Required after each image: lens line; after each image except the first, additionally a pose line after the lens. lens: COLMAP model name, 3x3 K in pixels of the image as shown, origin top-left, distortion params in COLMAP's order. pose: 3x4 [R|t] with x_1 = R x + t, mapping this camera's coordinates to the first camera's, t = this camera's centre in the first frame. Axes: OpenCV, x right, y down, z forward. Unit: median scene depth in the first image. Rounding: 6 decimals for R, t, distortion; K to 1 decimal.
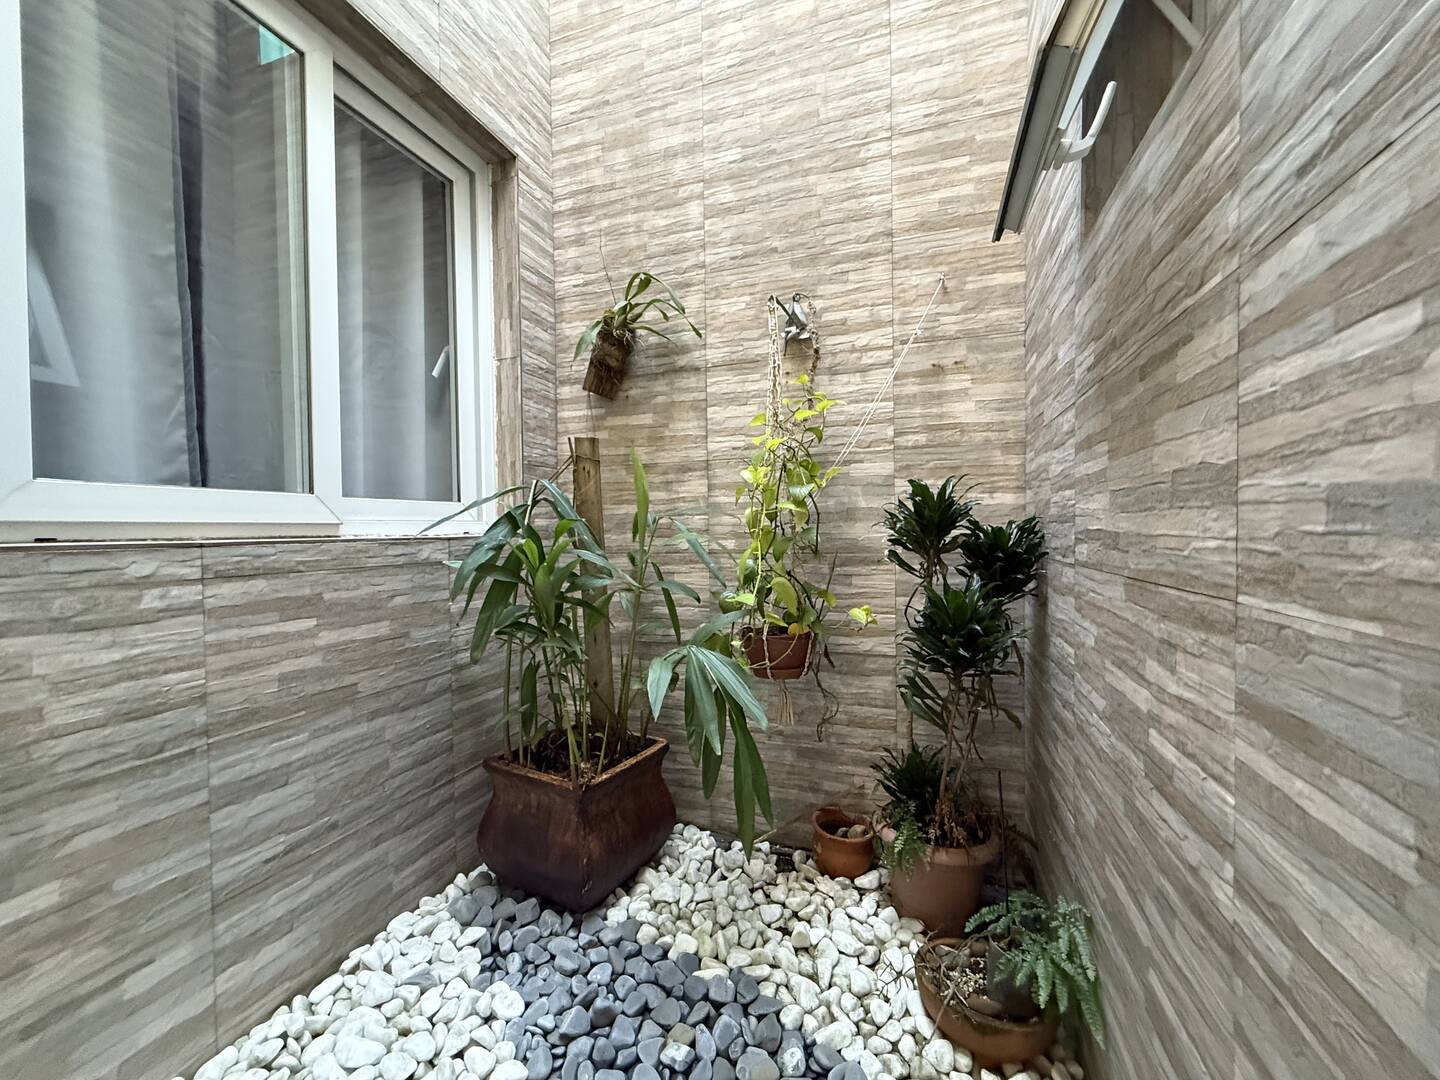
lens RADIAL K [[574.0, 0, 717.0], [0, 574.0, 542.8], [0, 0, 1]] dist [-0.001536, 0.000513]
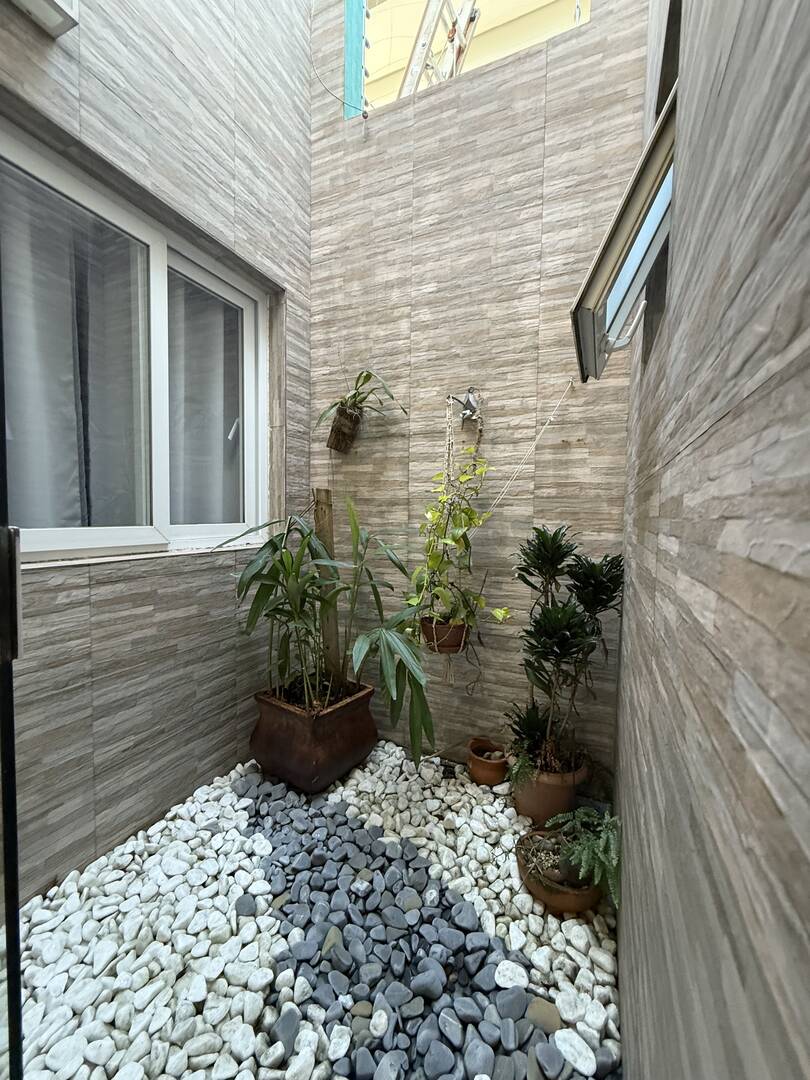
lens RADIAL K [[430.5, 0, 406.3], [0, 430.5, 538.0], [0, 0, 1]] dist [-0.001536, 0.000513]
pose [[0.996200, 0.032675, -0.080732, 0.089879], [-0.029947, 0.998947, 0.034766, -0.102631], [0.081783, -0.032217, 0.996129, -0.125312]]
